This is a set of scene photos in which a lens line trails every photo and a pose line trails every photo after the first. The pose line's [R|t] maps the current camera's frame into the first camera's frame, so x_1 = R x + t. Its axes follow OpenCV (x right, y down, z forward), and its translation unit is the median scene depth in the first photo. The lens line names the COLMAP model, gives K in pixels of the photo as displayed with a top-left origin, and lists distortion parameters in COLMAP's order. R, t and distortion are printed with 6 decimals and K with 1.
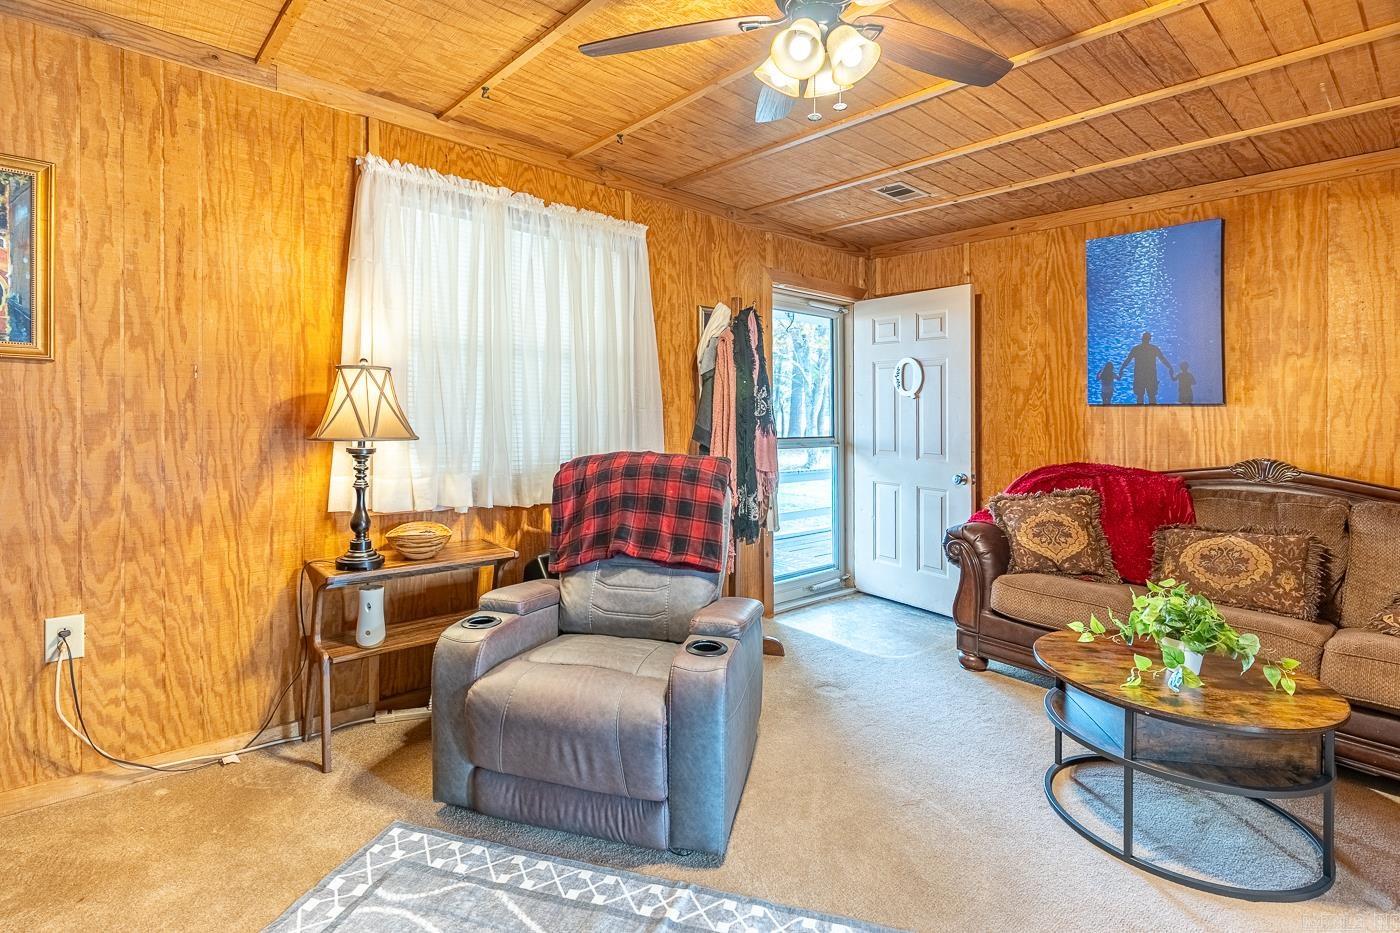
lens RADIAL K [[689.5, 0, 700.0], [0, 689.5, 466.5], [0, 0, 1]] dist [0.018910, -0.000316]
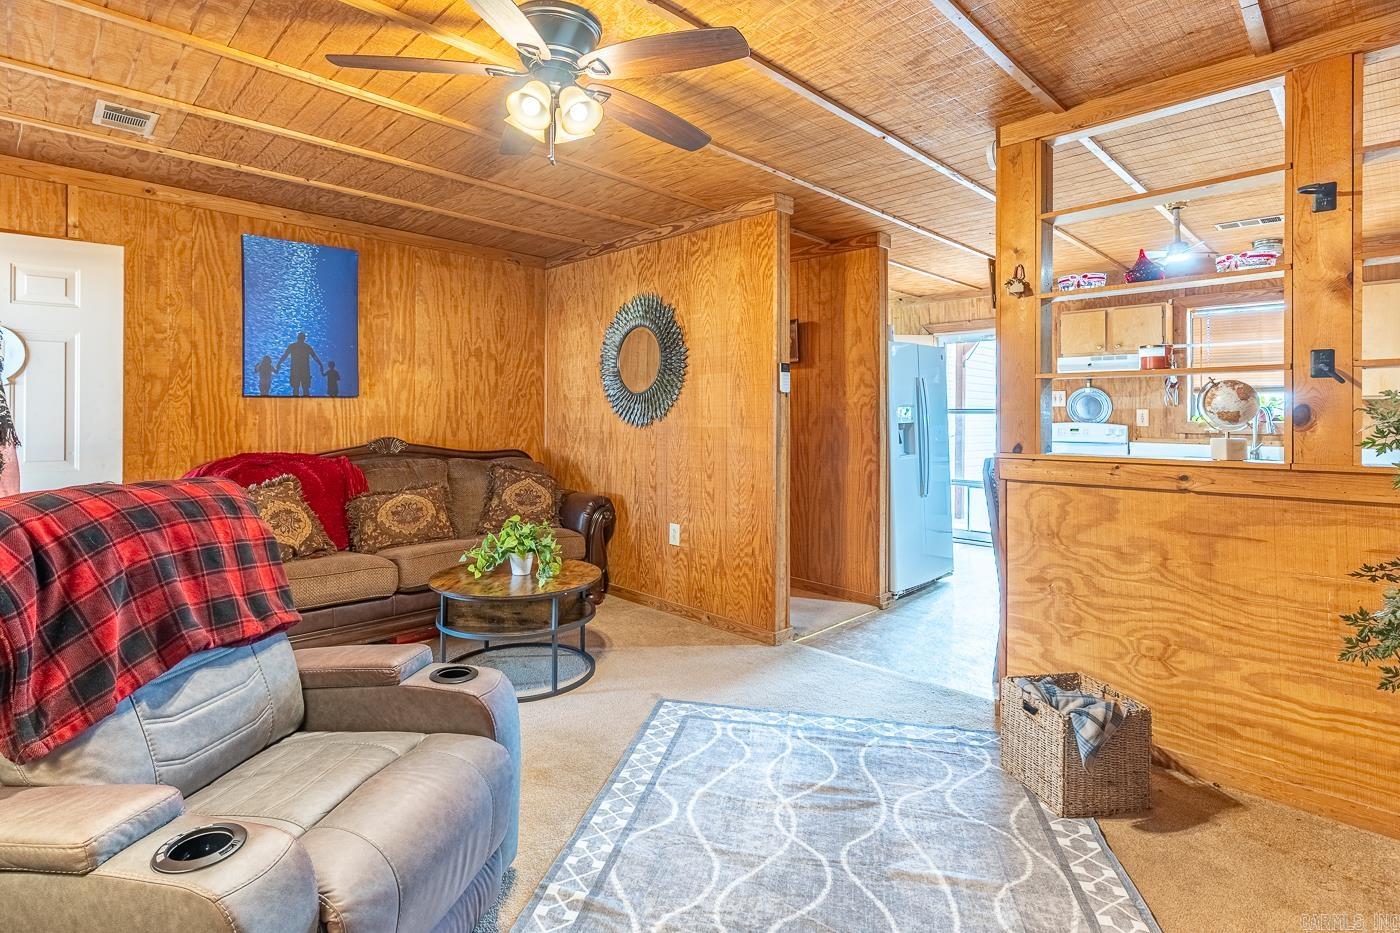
lens RADIAL K [[685.4, 0, 700.0], [0, 685.4, 466.5], [0, 0, 1]] dist [-0.001912, 0.000179]
pose [[-0.048290, -0.102751, 0.993534, -0.514803], [0.074991, 0.991514, 0.106187, -0.046187], [-0.996014, 0.079634, -0.040174, 0.415181]]
